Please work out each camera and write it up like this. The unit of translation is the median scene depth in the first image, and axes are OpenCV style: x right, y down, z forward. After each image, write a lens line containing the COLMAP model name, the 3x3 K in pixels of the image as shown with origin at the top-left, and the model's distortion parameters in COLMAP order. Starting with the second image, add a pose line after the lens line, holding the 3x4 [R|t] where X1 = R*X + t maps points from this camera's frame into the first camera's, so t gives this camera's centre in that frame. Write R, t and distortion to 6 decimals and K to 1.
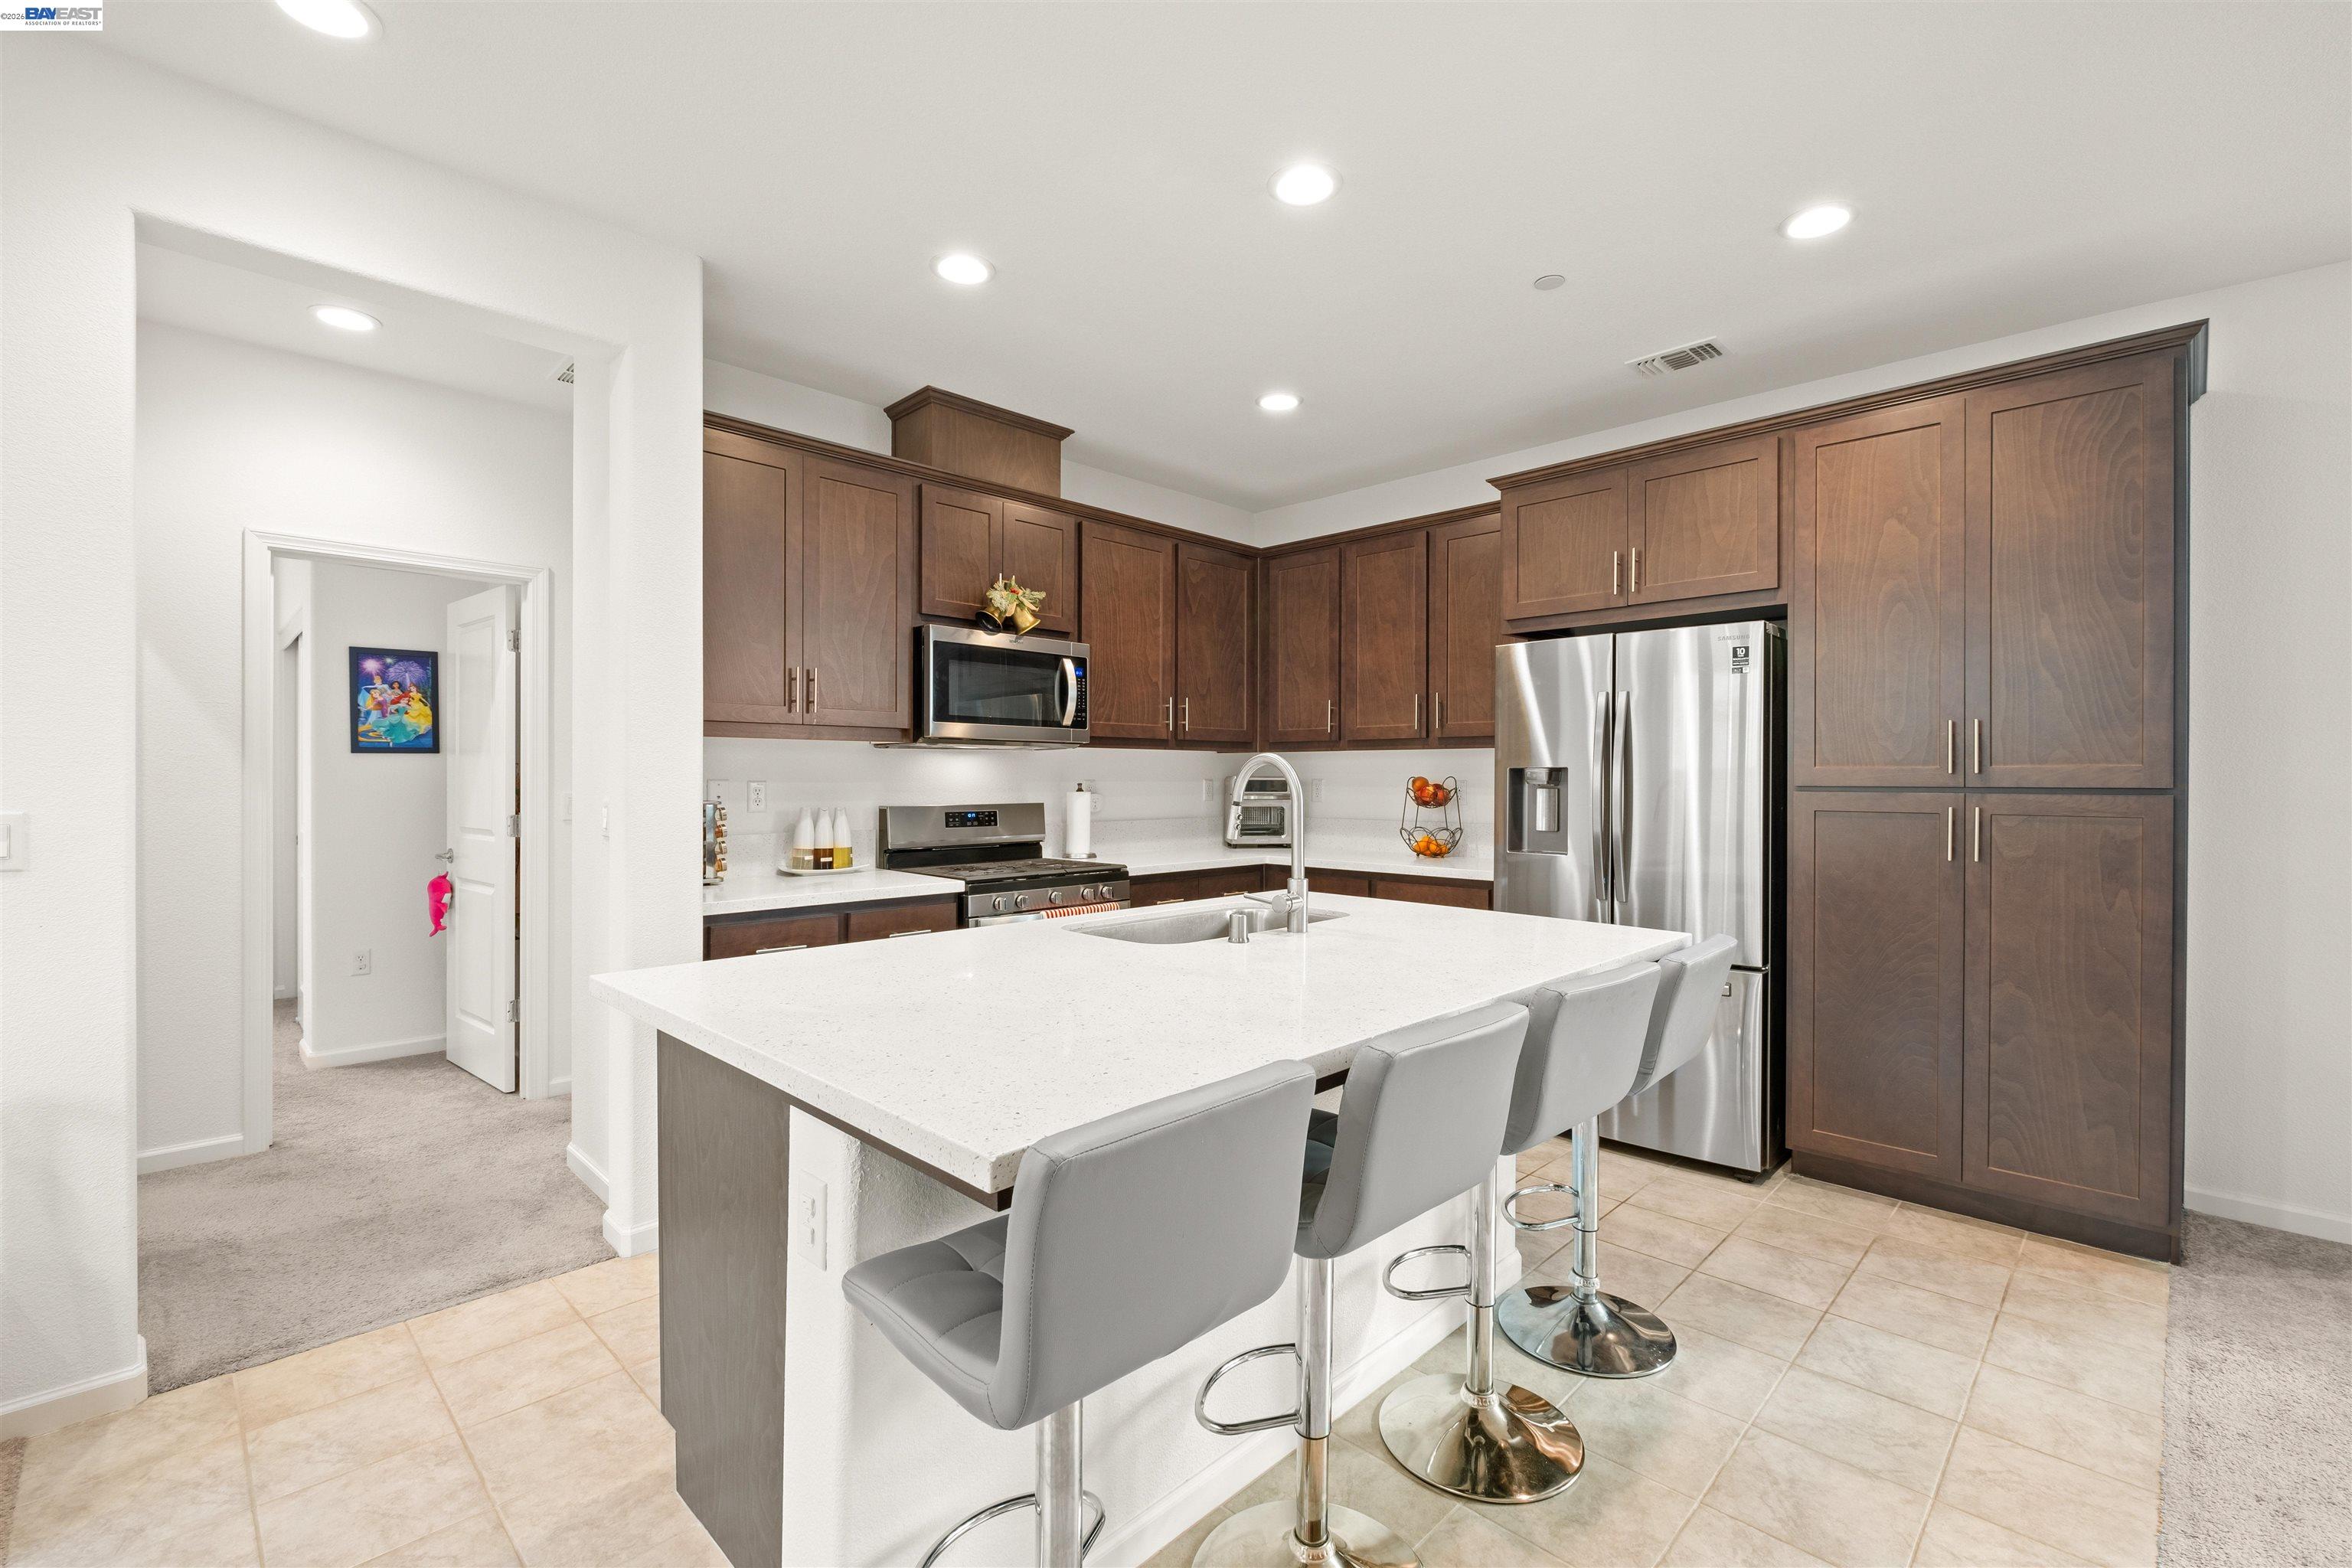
lens RADIAL K [[1022.7, 0, 1186.2], [0, 1022.7, 781.8], [0, 0, 1]] dist [-0.005039, -0.000412]
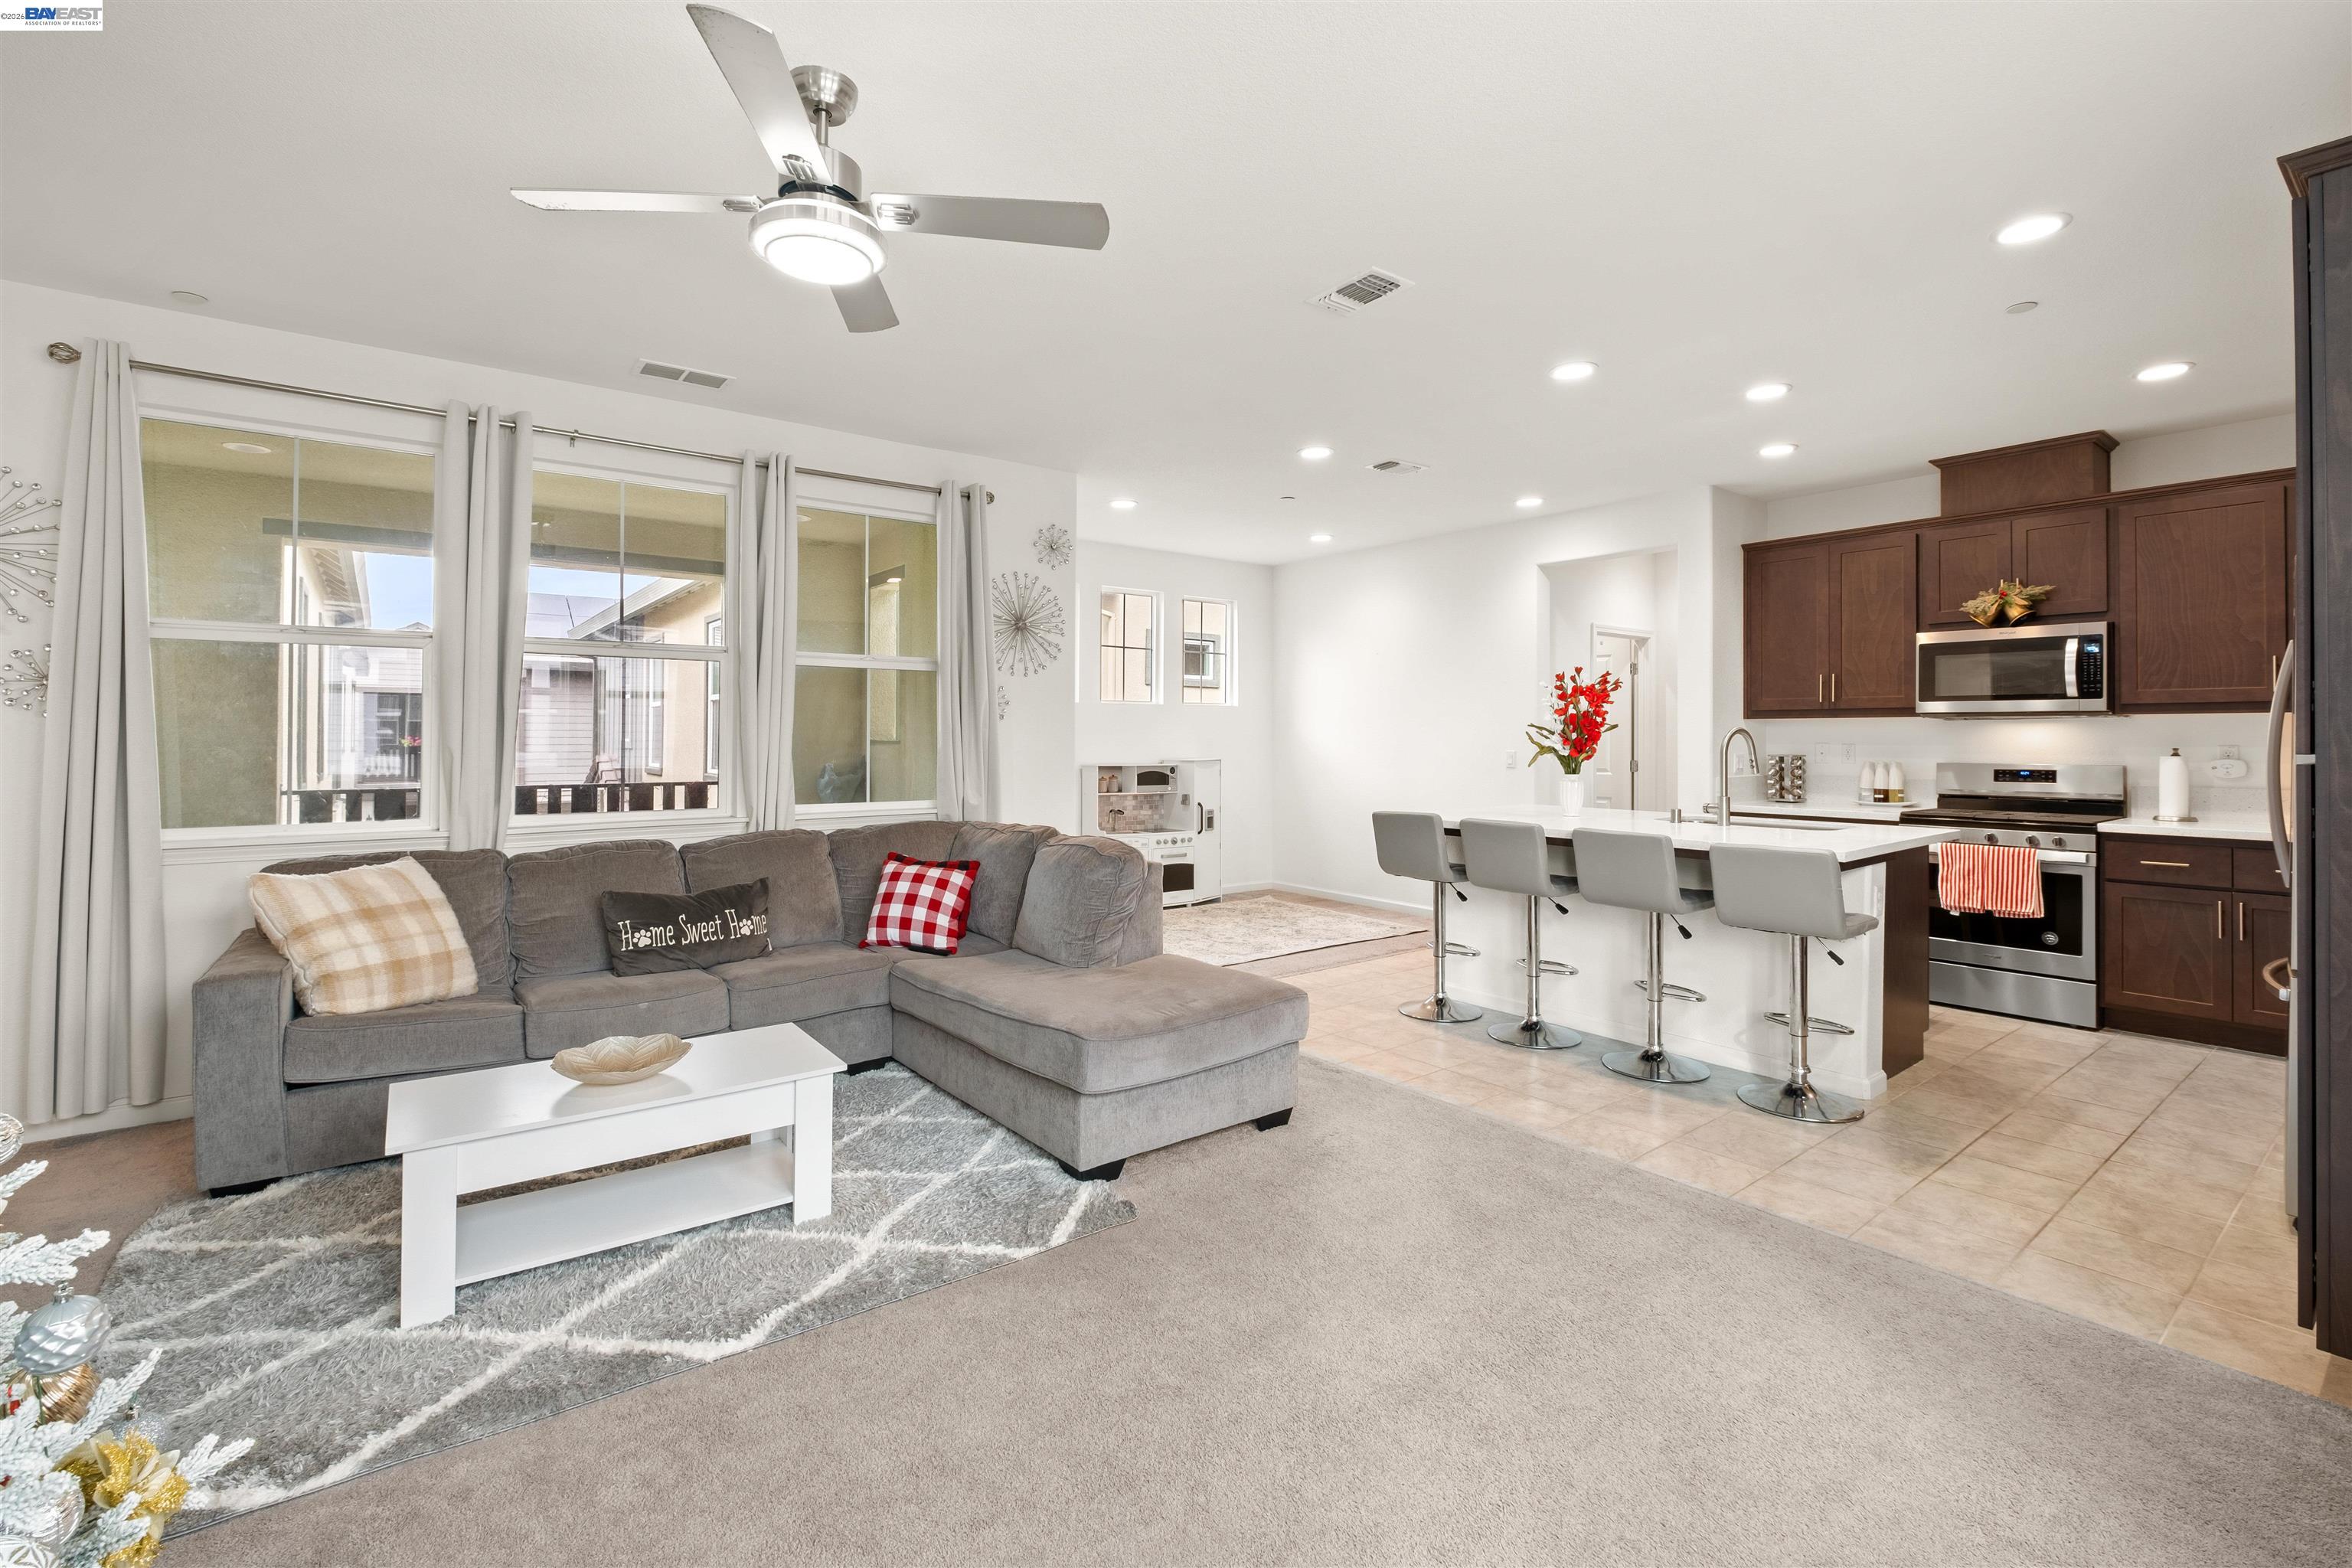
lens RADIAL K [[1024.6, 0, 1178.6], [0, 1024.6, 733.4], [0, 0, 1]] dist [0.000326, -0.005188]
pose [[-0.133021, -0.007232, -0.991087, 1.267305], [-0.007677, 0.999951, -0.006266, 0.001075], [0.991083, 0.006775, -0.133070, 0.175079]]
